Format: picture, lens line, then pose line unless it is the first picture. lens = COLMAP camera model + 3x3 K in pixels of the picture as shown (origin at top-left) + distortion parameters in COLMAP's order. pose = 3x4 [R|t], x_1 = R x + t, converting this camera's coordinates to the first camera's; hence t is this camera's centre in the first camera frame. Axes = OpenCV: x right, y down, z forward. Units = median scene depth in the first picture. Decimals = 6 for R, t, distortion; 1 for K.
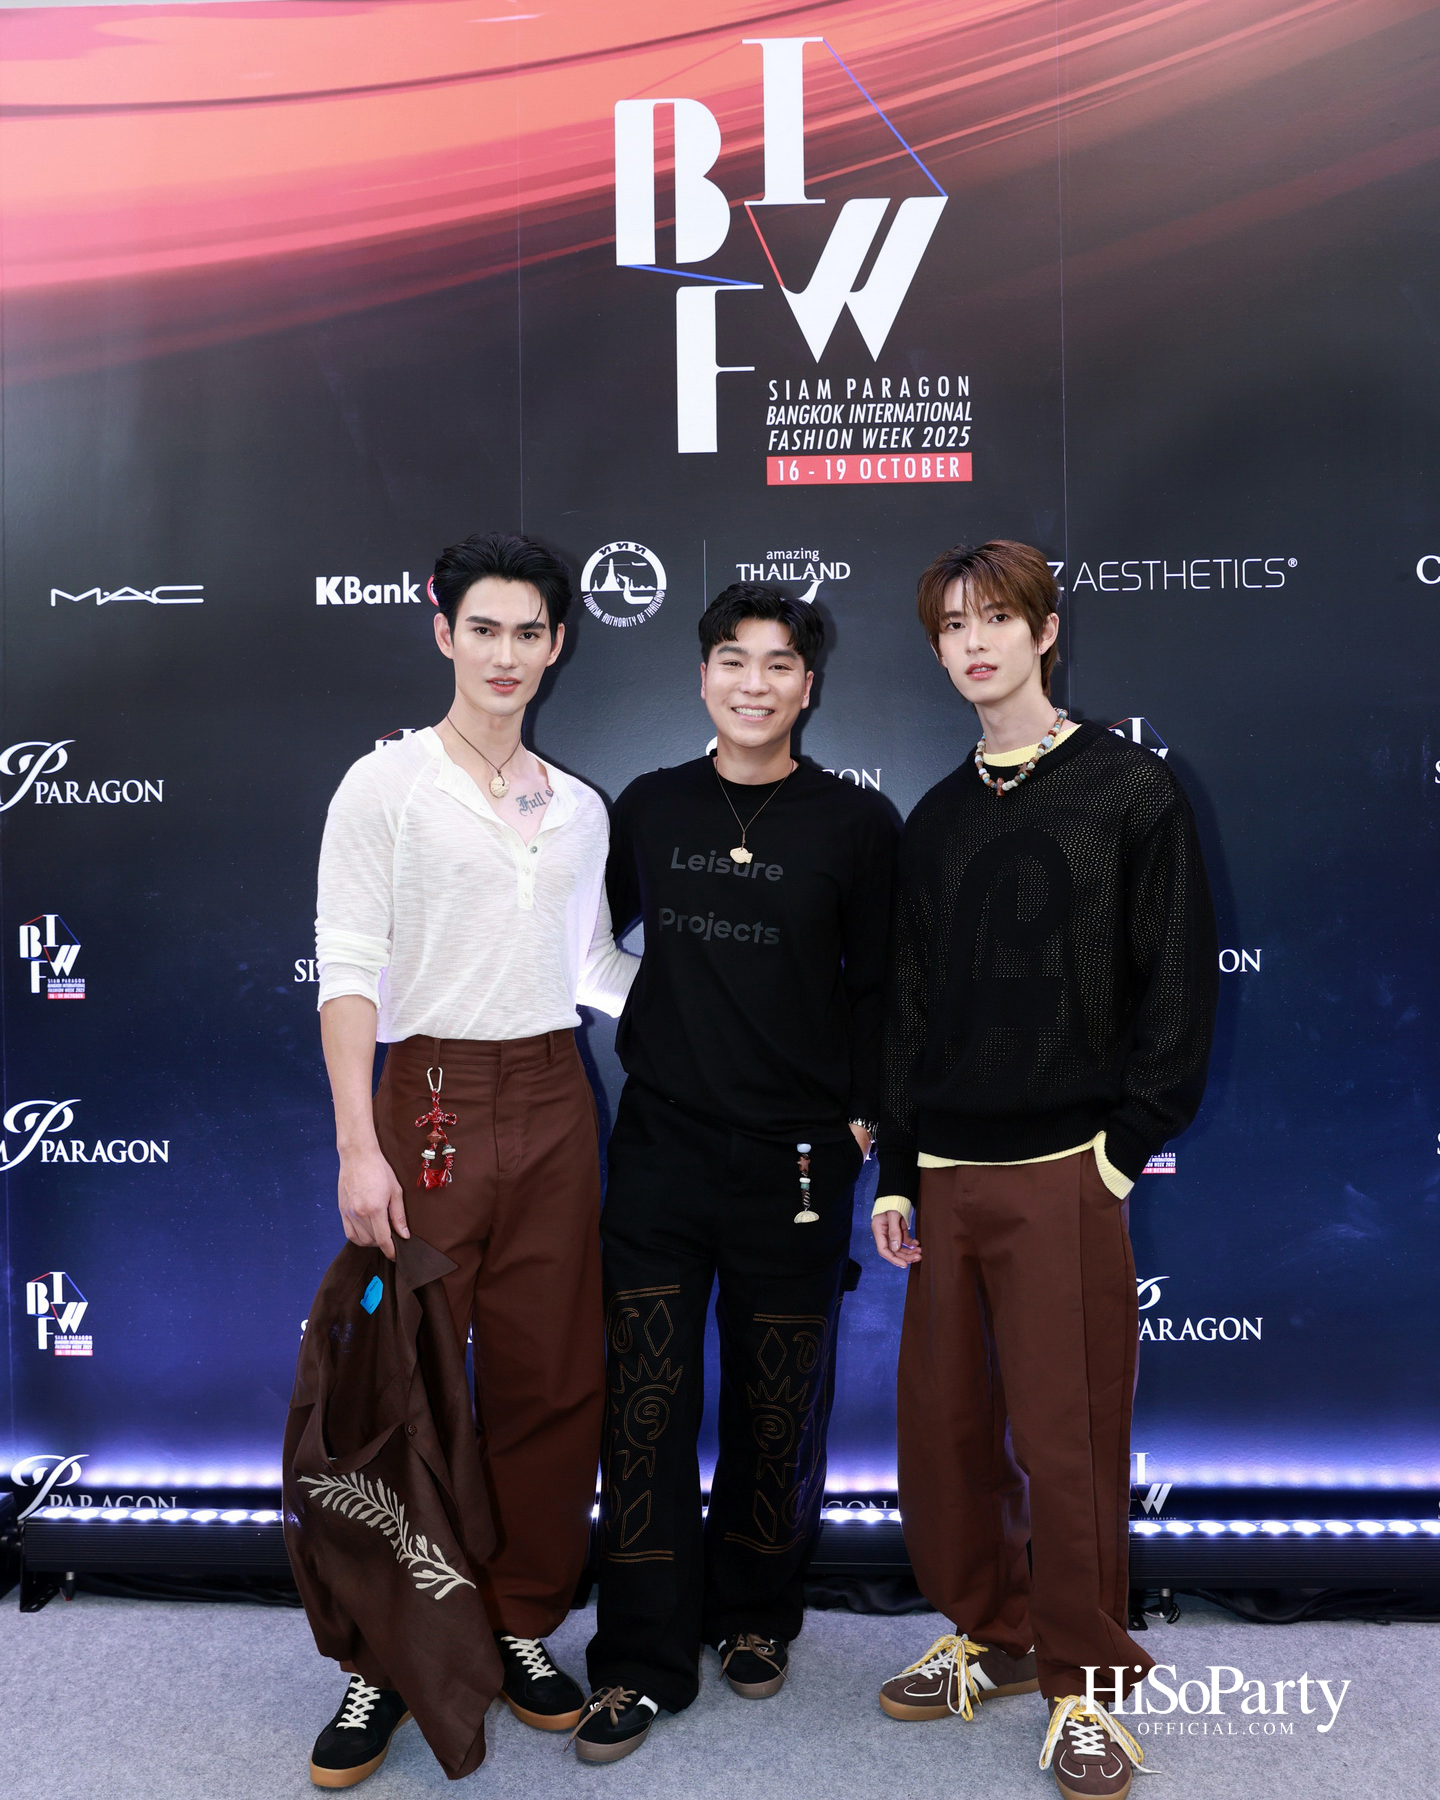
lens RADIAL K [[1617.8, 0, 729.7], [0, 1617.8, 900.4], [0, 0, 1]] dist [-0.062558, 0.067435]
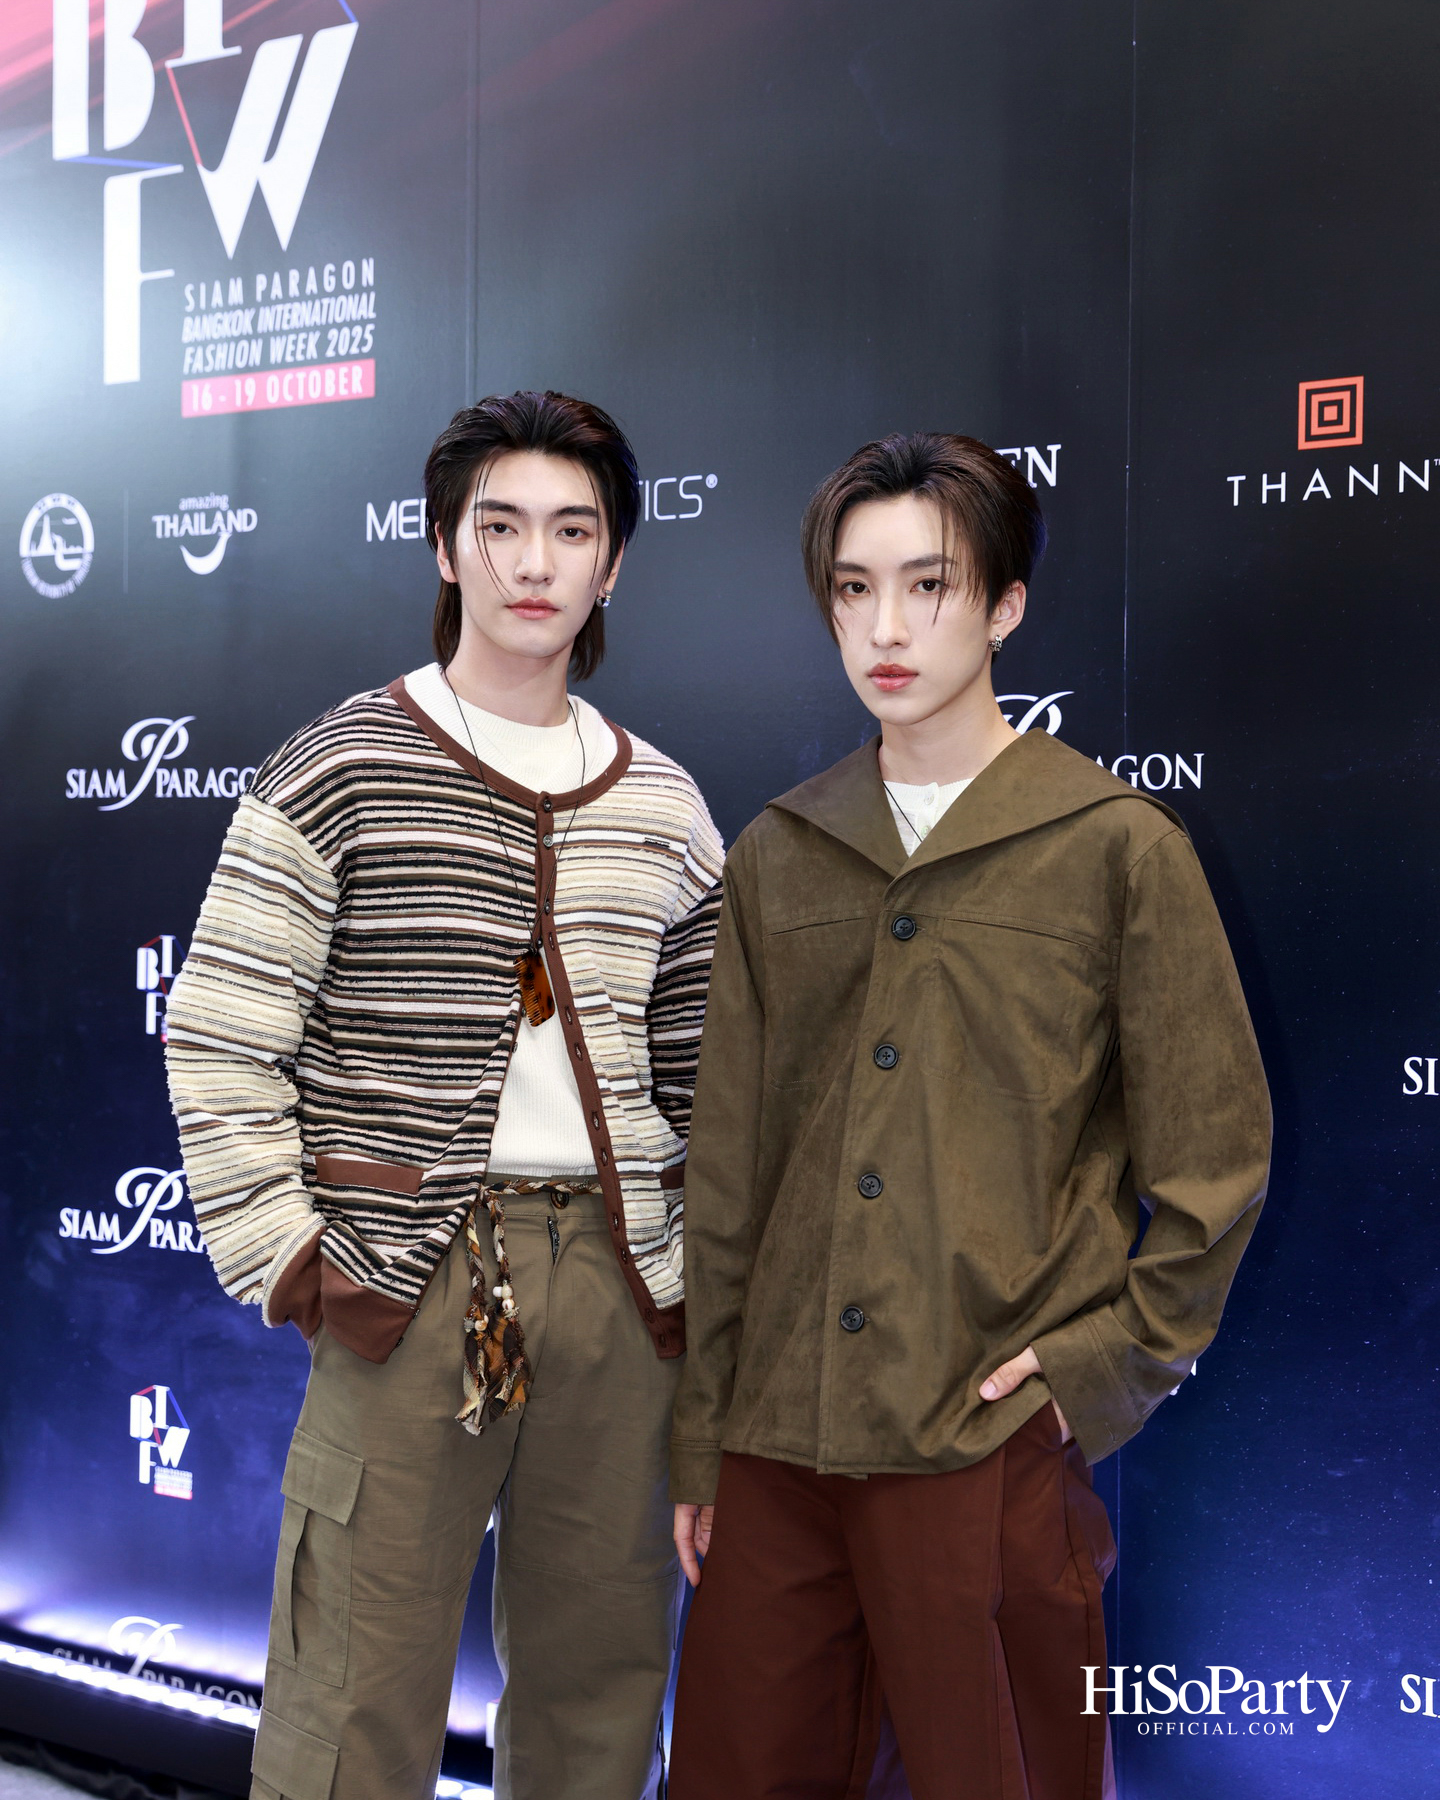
lens RADIAL K [[2814.8, 0, 714.0], [0, 2814.8, 909.2], [0, 0, 1]] dist [0.046401, 0.134126]
pose [[0.847468, 0.029881, -0.530005, 1.011961], [-0.029401, 0.999524, 0.009340, -0.031365], [0.530032, 0.007667, 0.847943, -0.061916]]
